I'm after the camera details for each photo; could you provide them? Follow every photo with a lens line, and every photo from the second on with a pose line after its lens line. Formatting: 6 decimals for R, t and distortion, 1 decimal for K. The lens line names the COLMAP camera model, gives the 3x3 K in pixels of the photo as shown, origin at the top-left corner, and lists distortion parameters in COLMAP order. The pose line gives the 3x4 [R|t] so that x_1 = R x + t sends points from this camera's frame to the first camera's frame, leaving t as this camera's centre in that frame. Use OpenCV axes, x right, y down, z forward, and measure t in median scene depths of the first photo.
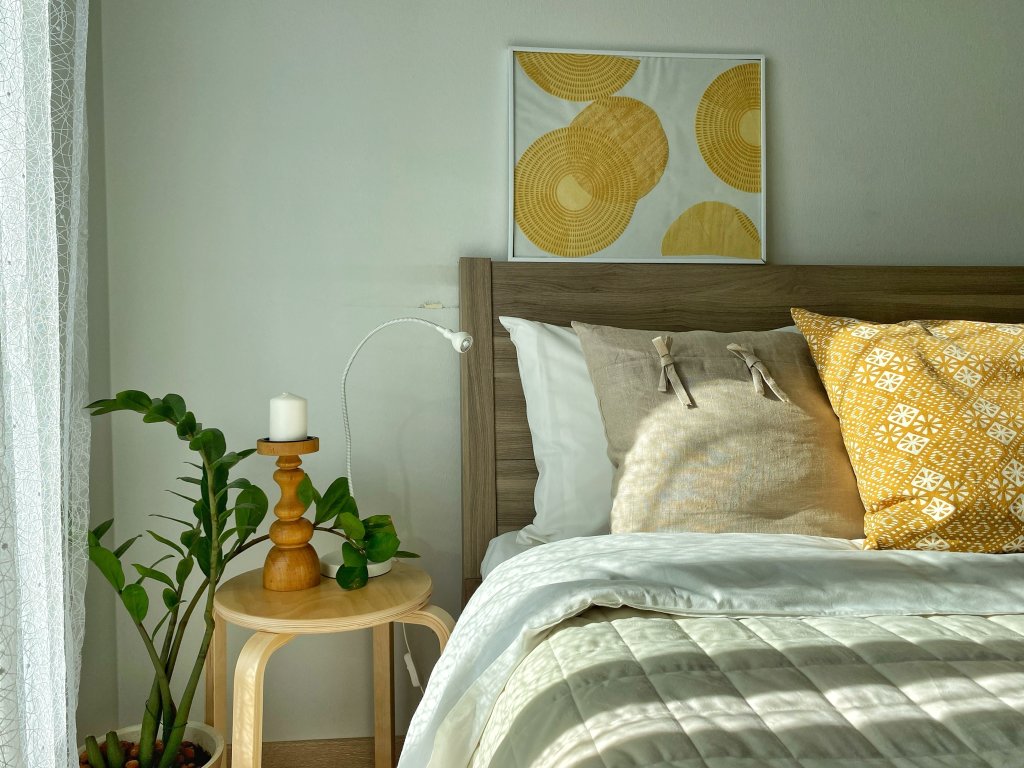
lens RADIAL K [[781.4, 0, 481.7], [0, 781.4, 398.1], [0, 0, 1]] dist [0.005127, -0.103522]
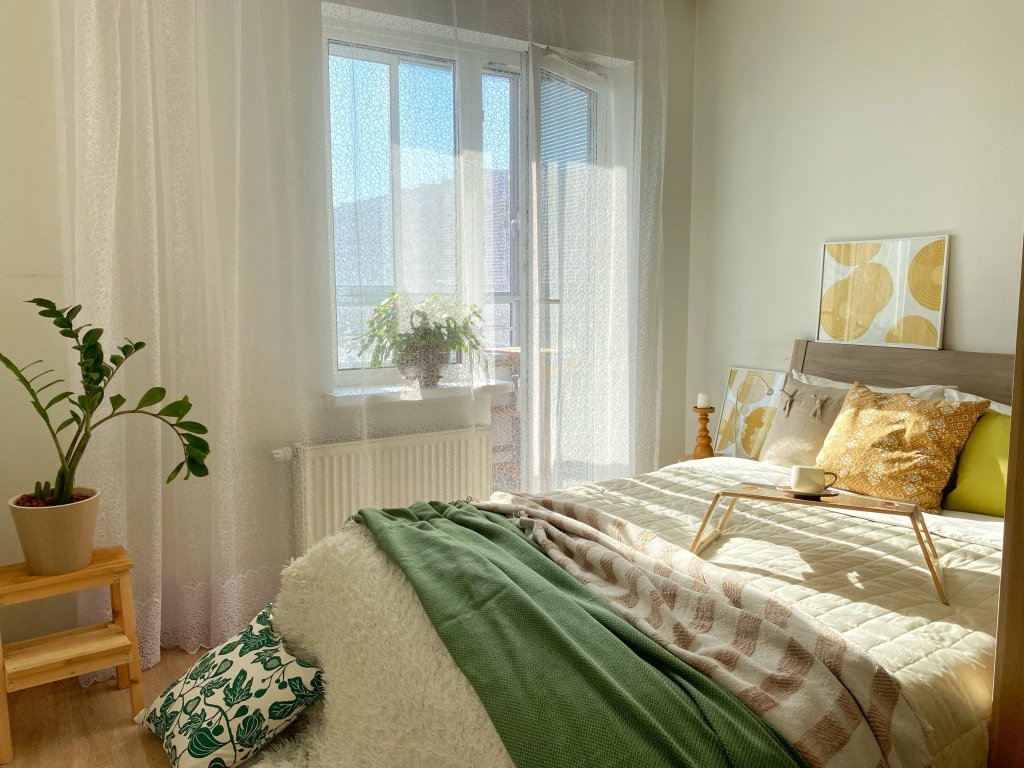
lens RADIAL K [[797.3, 0, 507.5], [0, 797.3, 381.8], [0, 0, 1]] dist [0.031707, -0.040896]
pose [[0.467148, 0.102128, -0.878261, 1.615708], [-0.058270, 0.994703, 0.084674, -0.206690], [0.882257, 0.011621, 0.470625, -0.805632]]
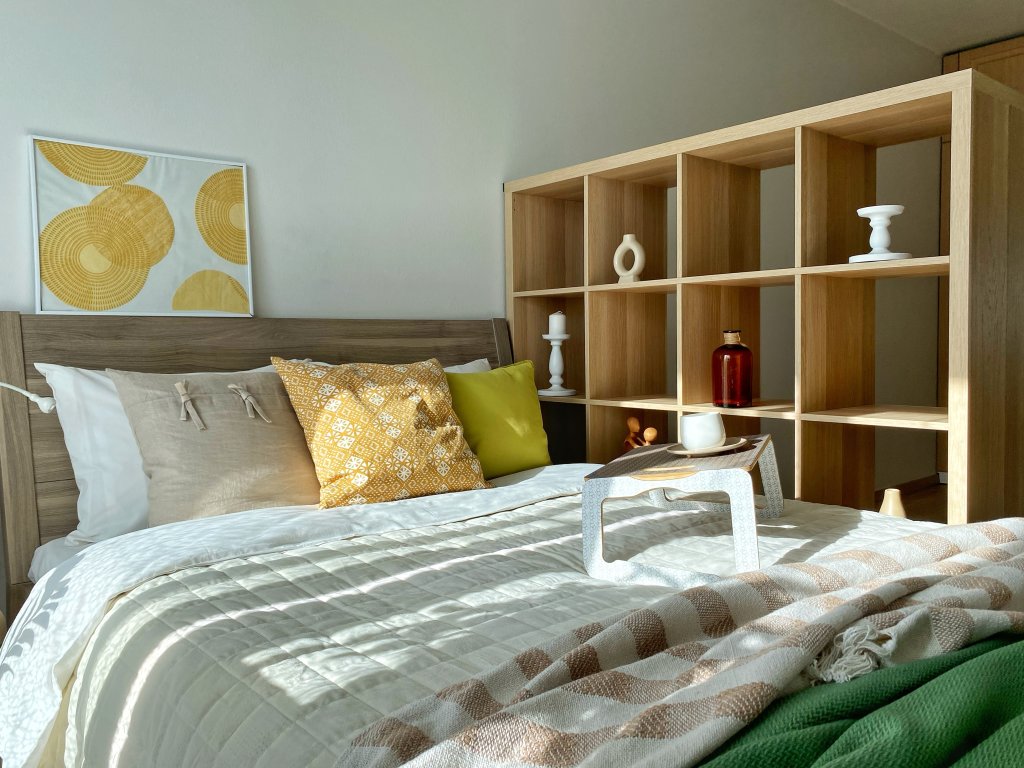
lens RADIAL K [[797.3, 0, 507.5], [0, 797.3, 381.8], [0, 0, 1]] dist [0.031707, -0.040896]
pose [[0.800638, -0.040499, 0.597778, -0.128254], [0.051473, 0.998674, -0.001282, -0.035158], [-0.596933, 0.031796, 0.801661, -0.405989]]
